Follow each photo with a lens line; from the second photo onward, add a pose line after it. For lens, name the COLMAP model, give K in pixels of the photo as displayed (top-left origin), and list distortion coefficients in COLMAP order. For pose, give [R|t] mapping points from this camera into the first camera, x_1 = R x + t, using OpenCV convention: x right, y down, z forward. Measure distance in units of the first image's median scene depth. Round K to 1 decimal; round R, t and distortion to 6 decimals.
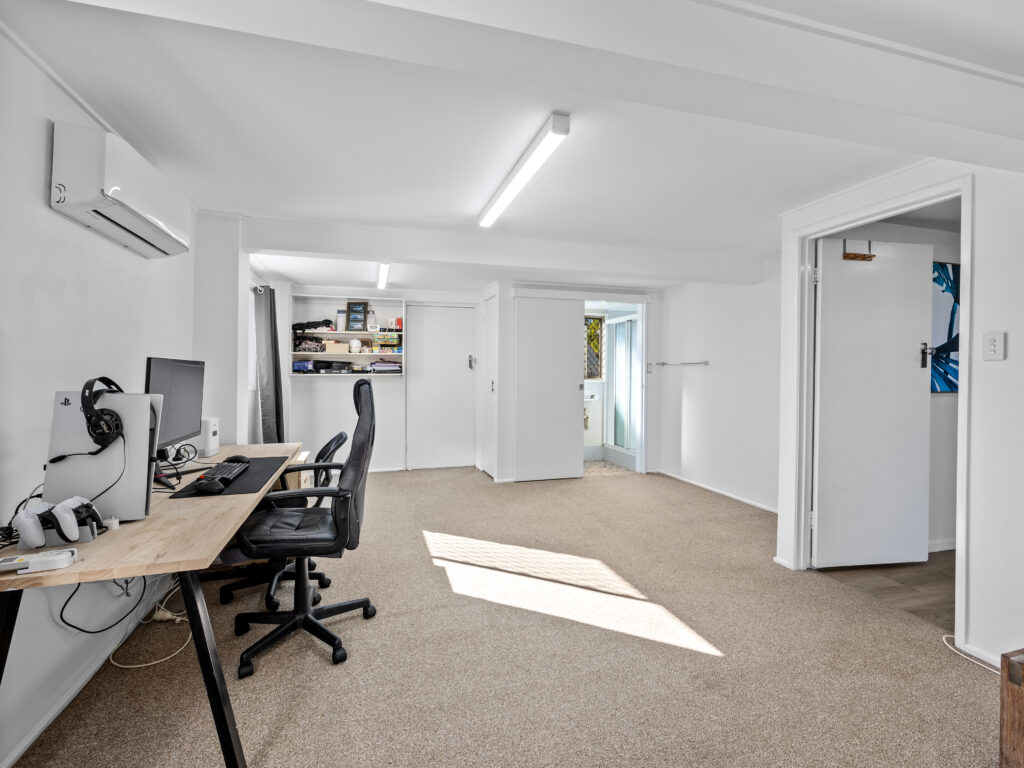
lens RADIAL K [[464.1, 0, 512.2], [0, 464.1, 376.2], [0, 0, 1]] dist [-0.000575, 0.000779]
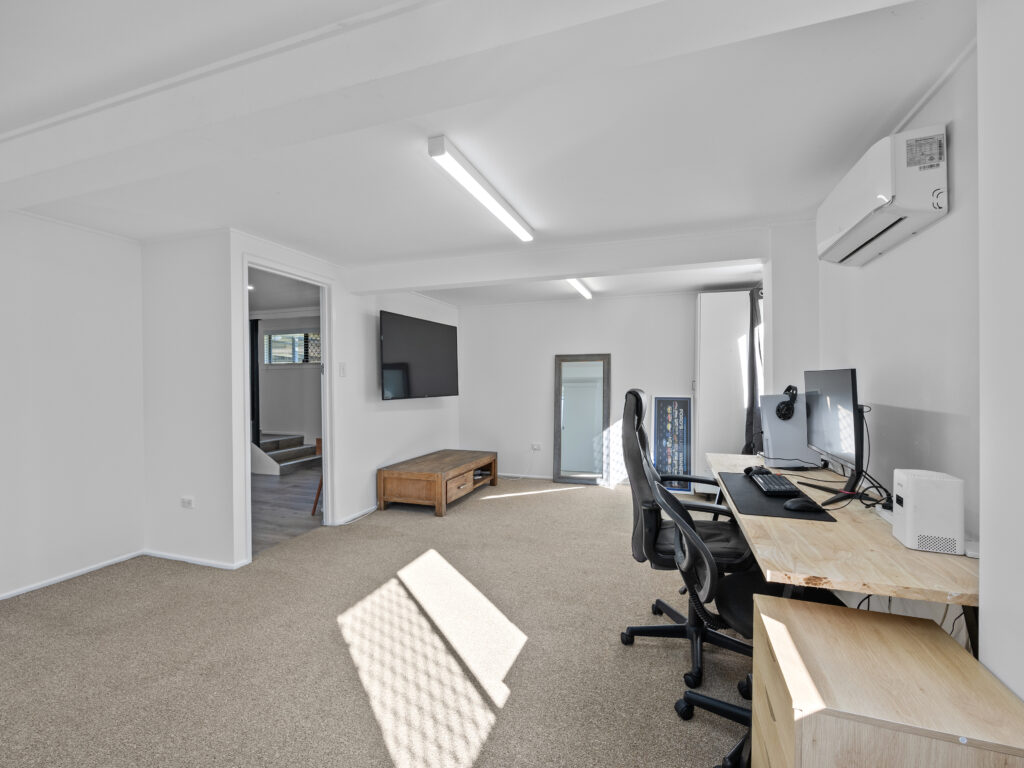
lens RADIAL K [[464.1, 0, 511.0], [0, 464.1, 383.4], [0, 0, 1]] dist [-0.000575, 0.000779]
pose [[-0.795755, 0.004042, 0.605605, -0.511848], [0.016300, 0.999758, 0.014746, -0.008006], [-0.605399, 0.021605, -0.795628, 1.400468]]
